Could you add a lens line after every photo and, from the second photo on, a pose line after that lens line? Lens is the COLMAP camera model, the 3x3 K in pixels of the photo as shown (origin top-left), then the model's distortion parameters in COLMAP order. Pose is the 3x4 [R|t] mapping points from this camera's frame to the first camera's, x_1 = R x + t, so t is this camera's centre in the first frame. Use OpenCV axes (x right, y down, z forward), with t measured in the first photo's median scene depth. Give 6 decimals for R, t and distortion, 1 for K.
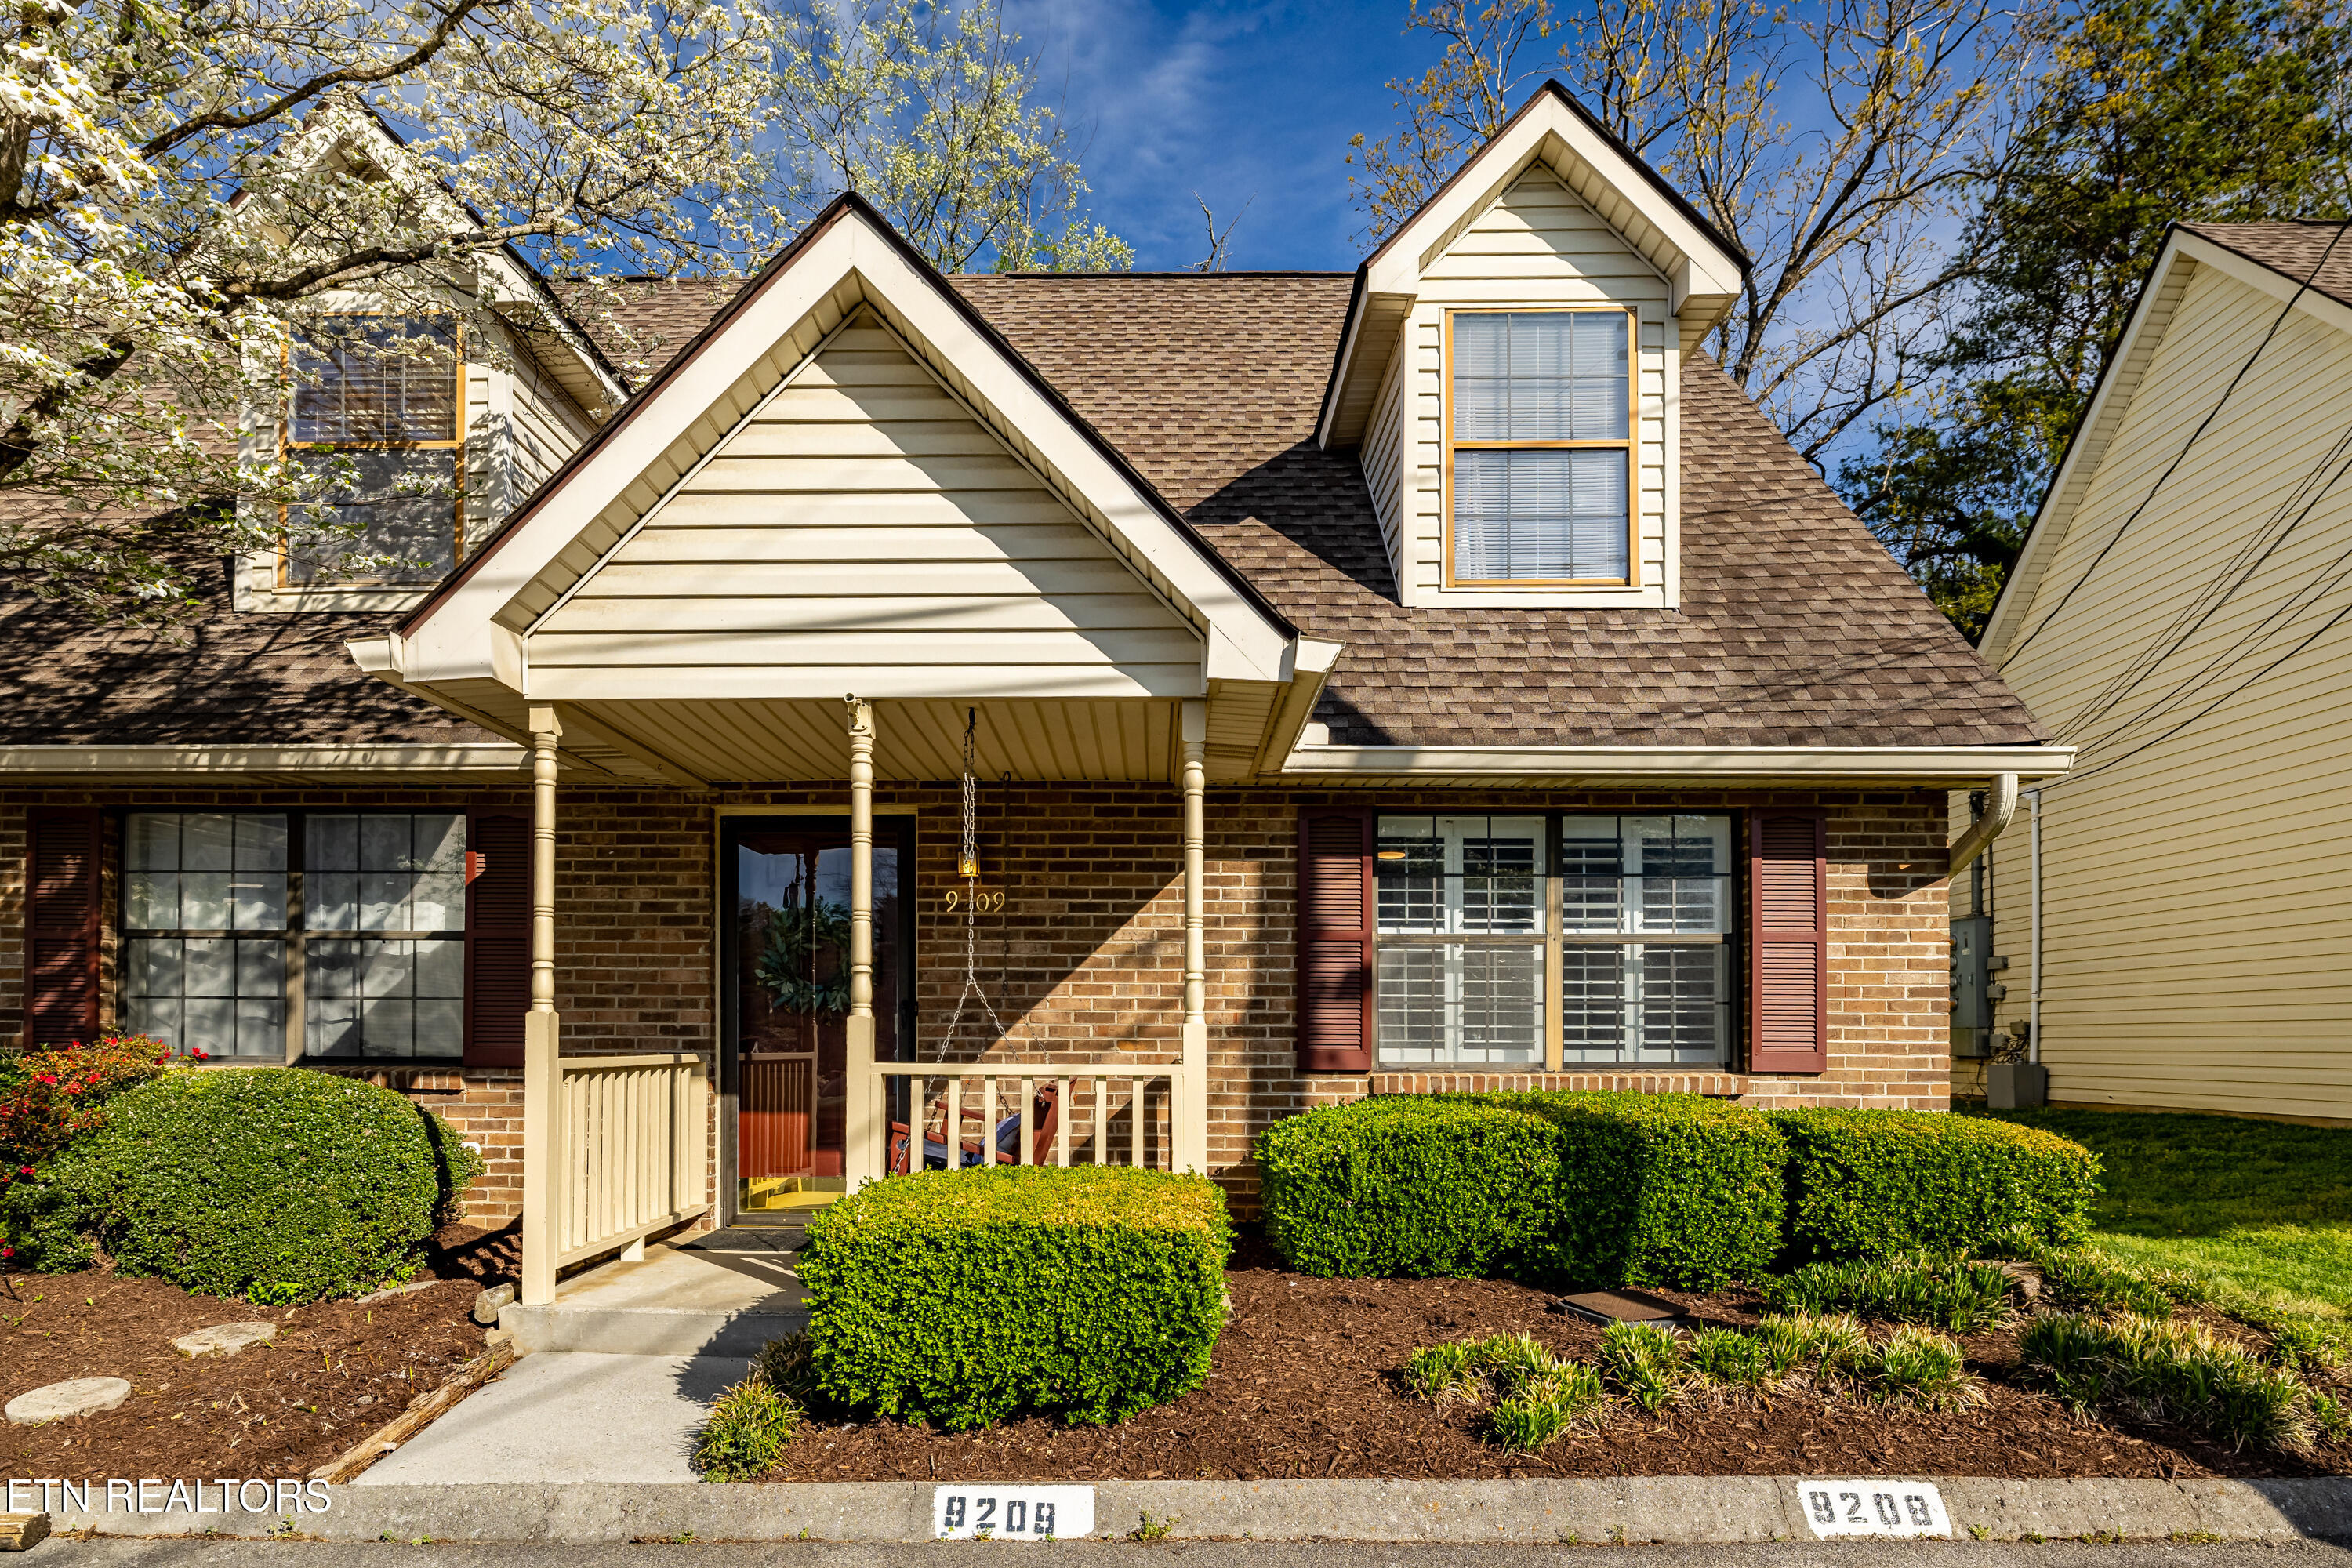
lens RADIAL K [[1324.6, 0, 1116.8], [0, 1324.6, 908.5], [0, 0, 1]] dist [-0.000304, -0.001431]
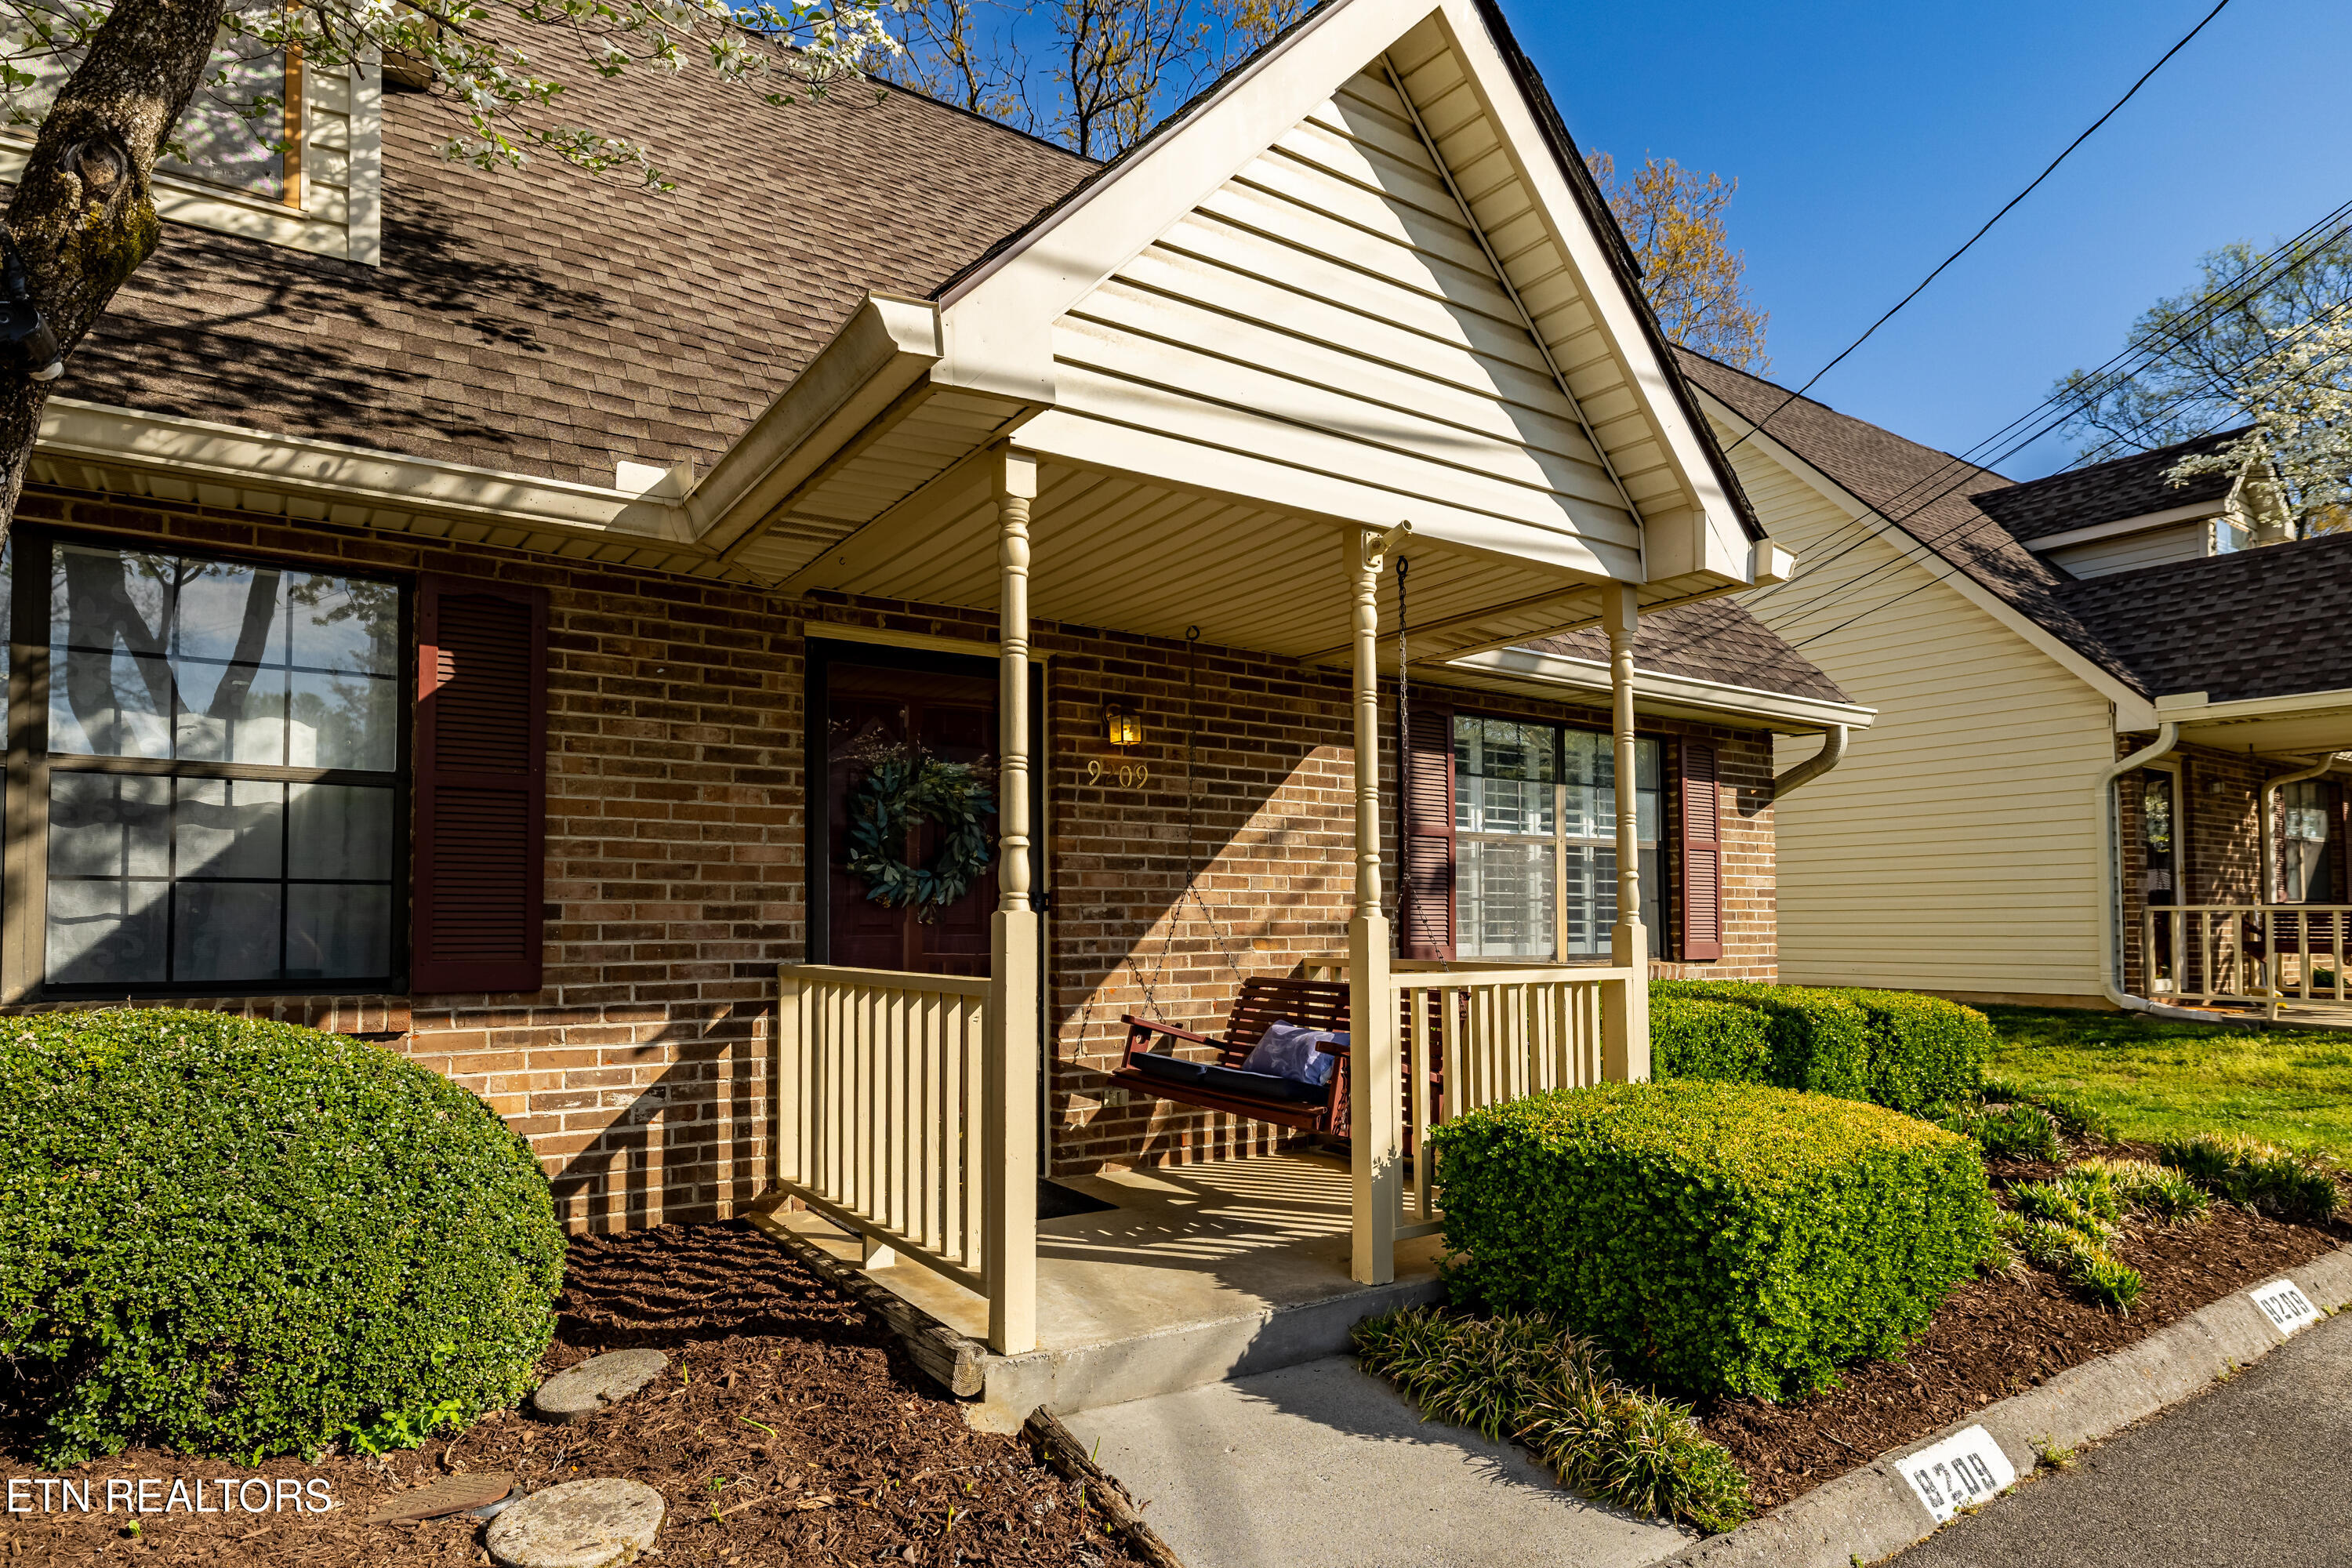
lens RADIAL K [[1301.2, 0, 1158.3], [0, 1301.2, 781.7], [0, 0, 1]] dist [0.002066, -0.000749]
pose [[0.822780, 0.057004, 0.565494, -0.555254], [-0.050780, 0.998351, -0.026755, 0.019947], [-0.566087, -0.006703, 0.824319, 0.307327]]
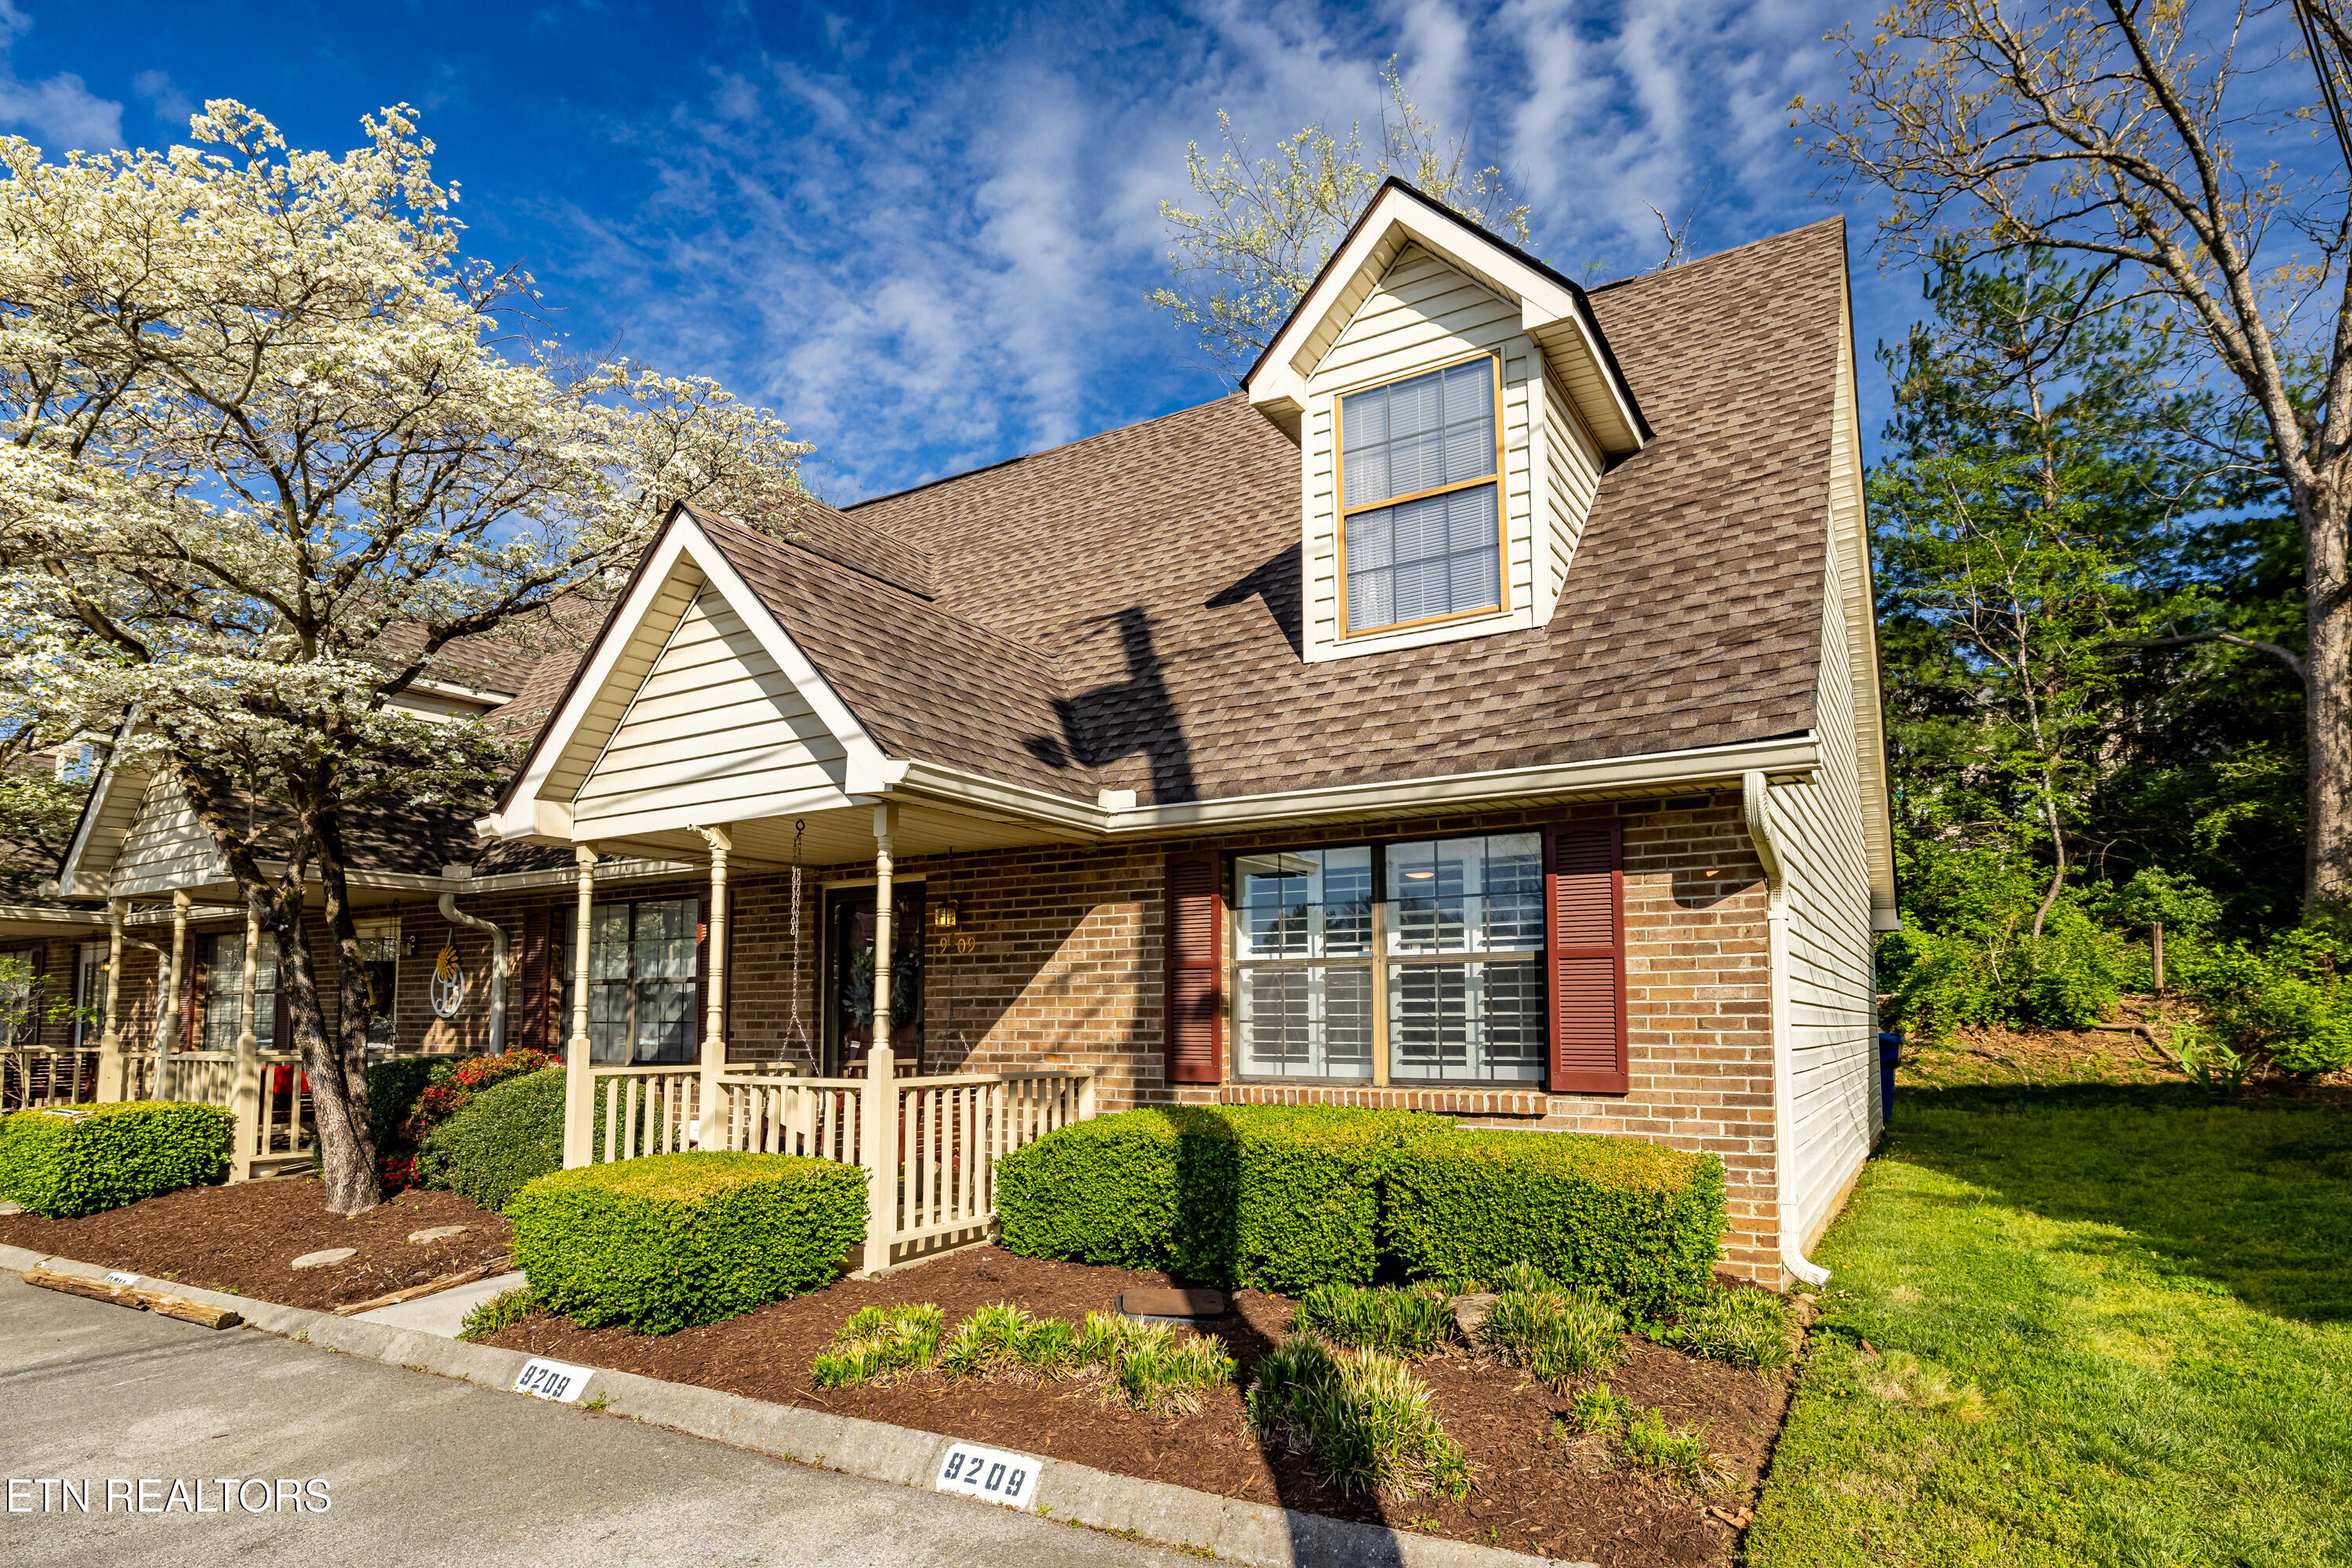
lens RADIAL K [[1245.2, 0, 1183.1], [0, 1245.2, 806.1], [0, 0, 1]] dist [-0.000034, 0.000402]
pose [[0.865718, -0.091222, -0.492150, 0.704594], [0.052988, 0.994430, -0.091113, -0.018224], [0.497720, 0.052801, 0.865729, 0.043216]]
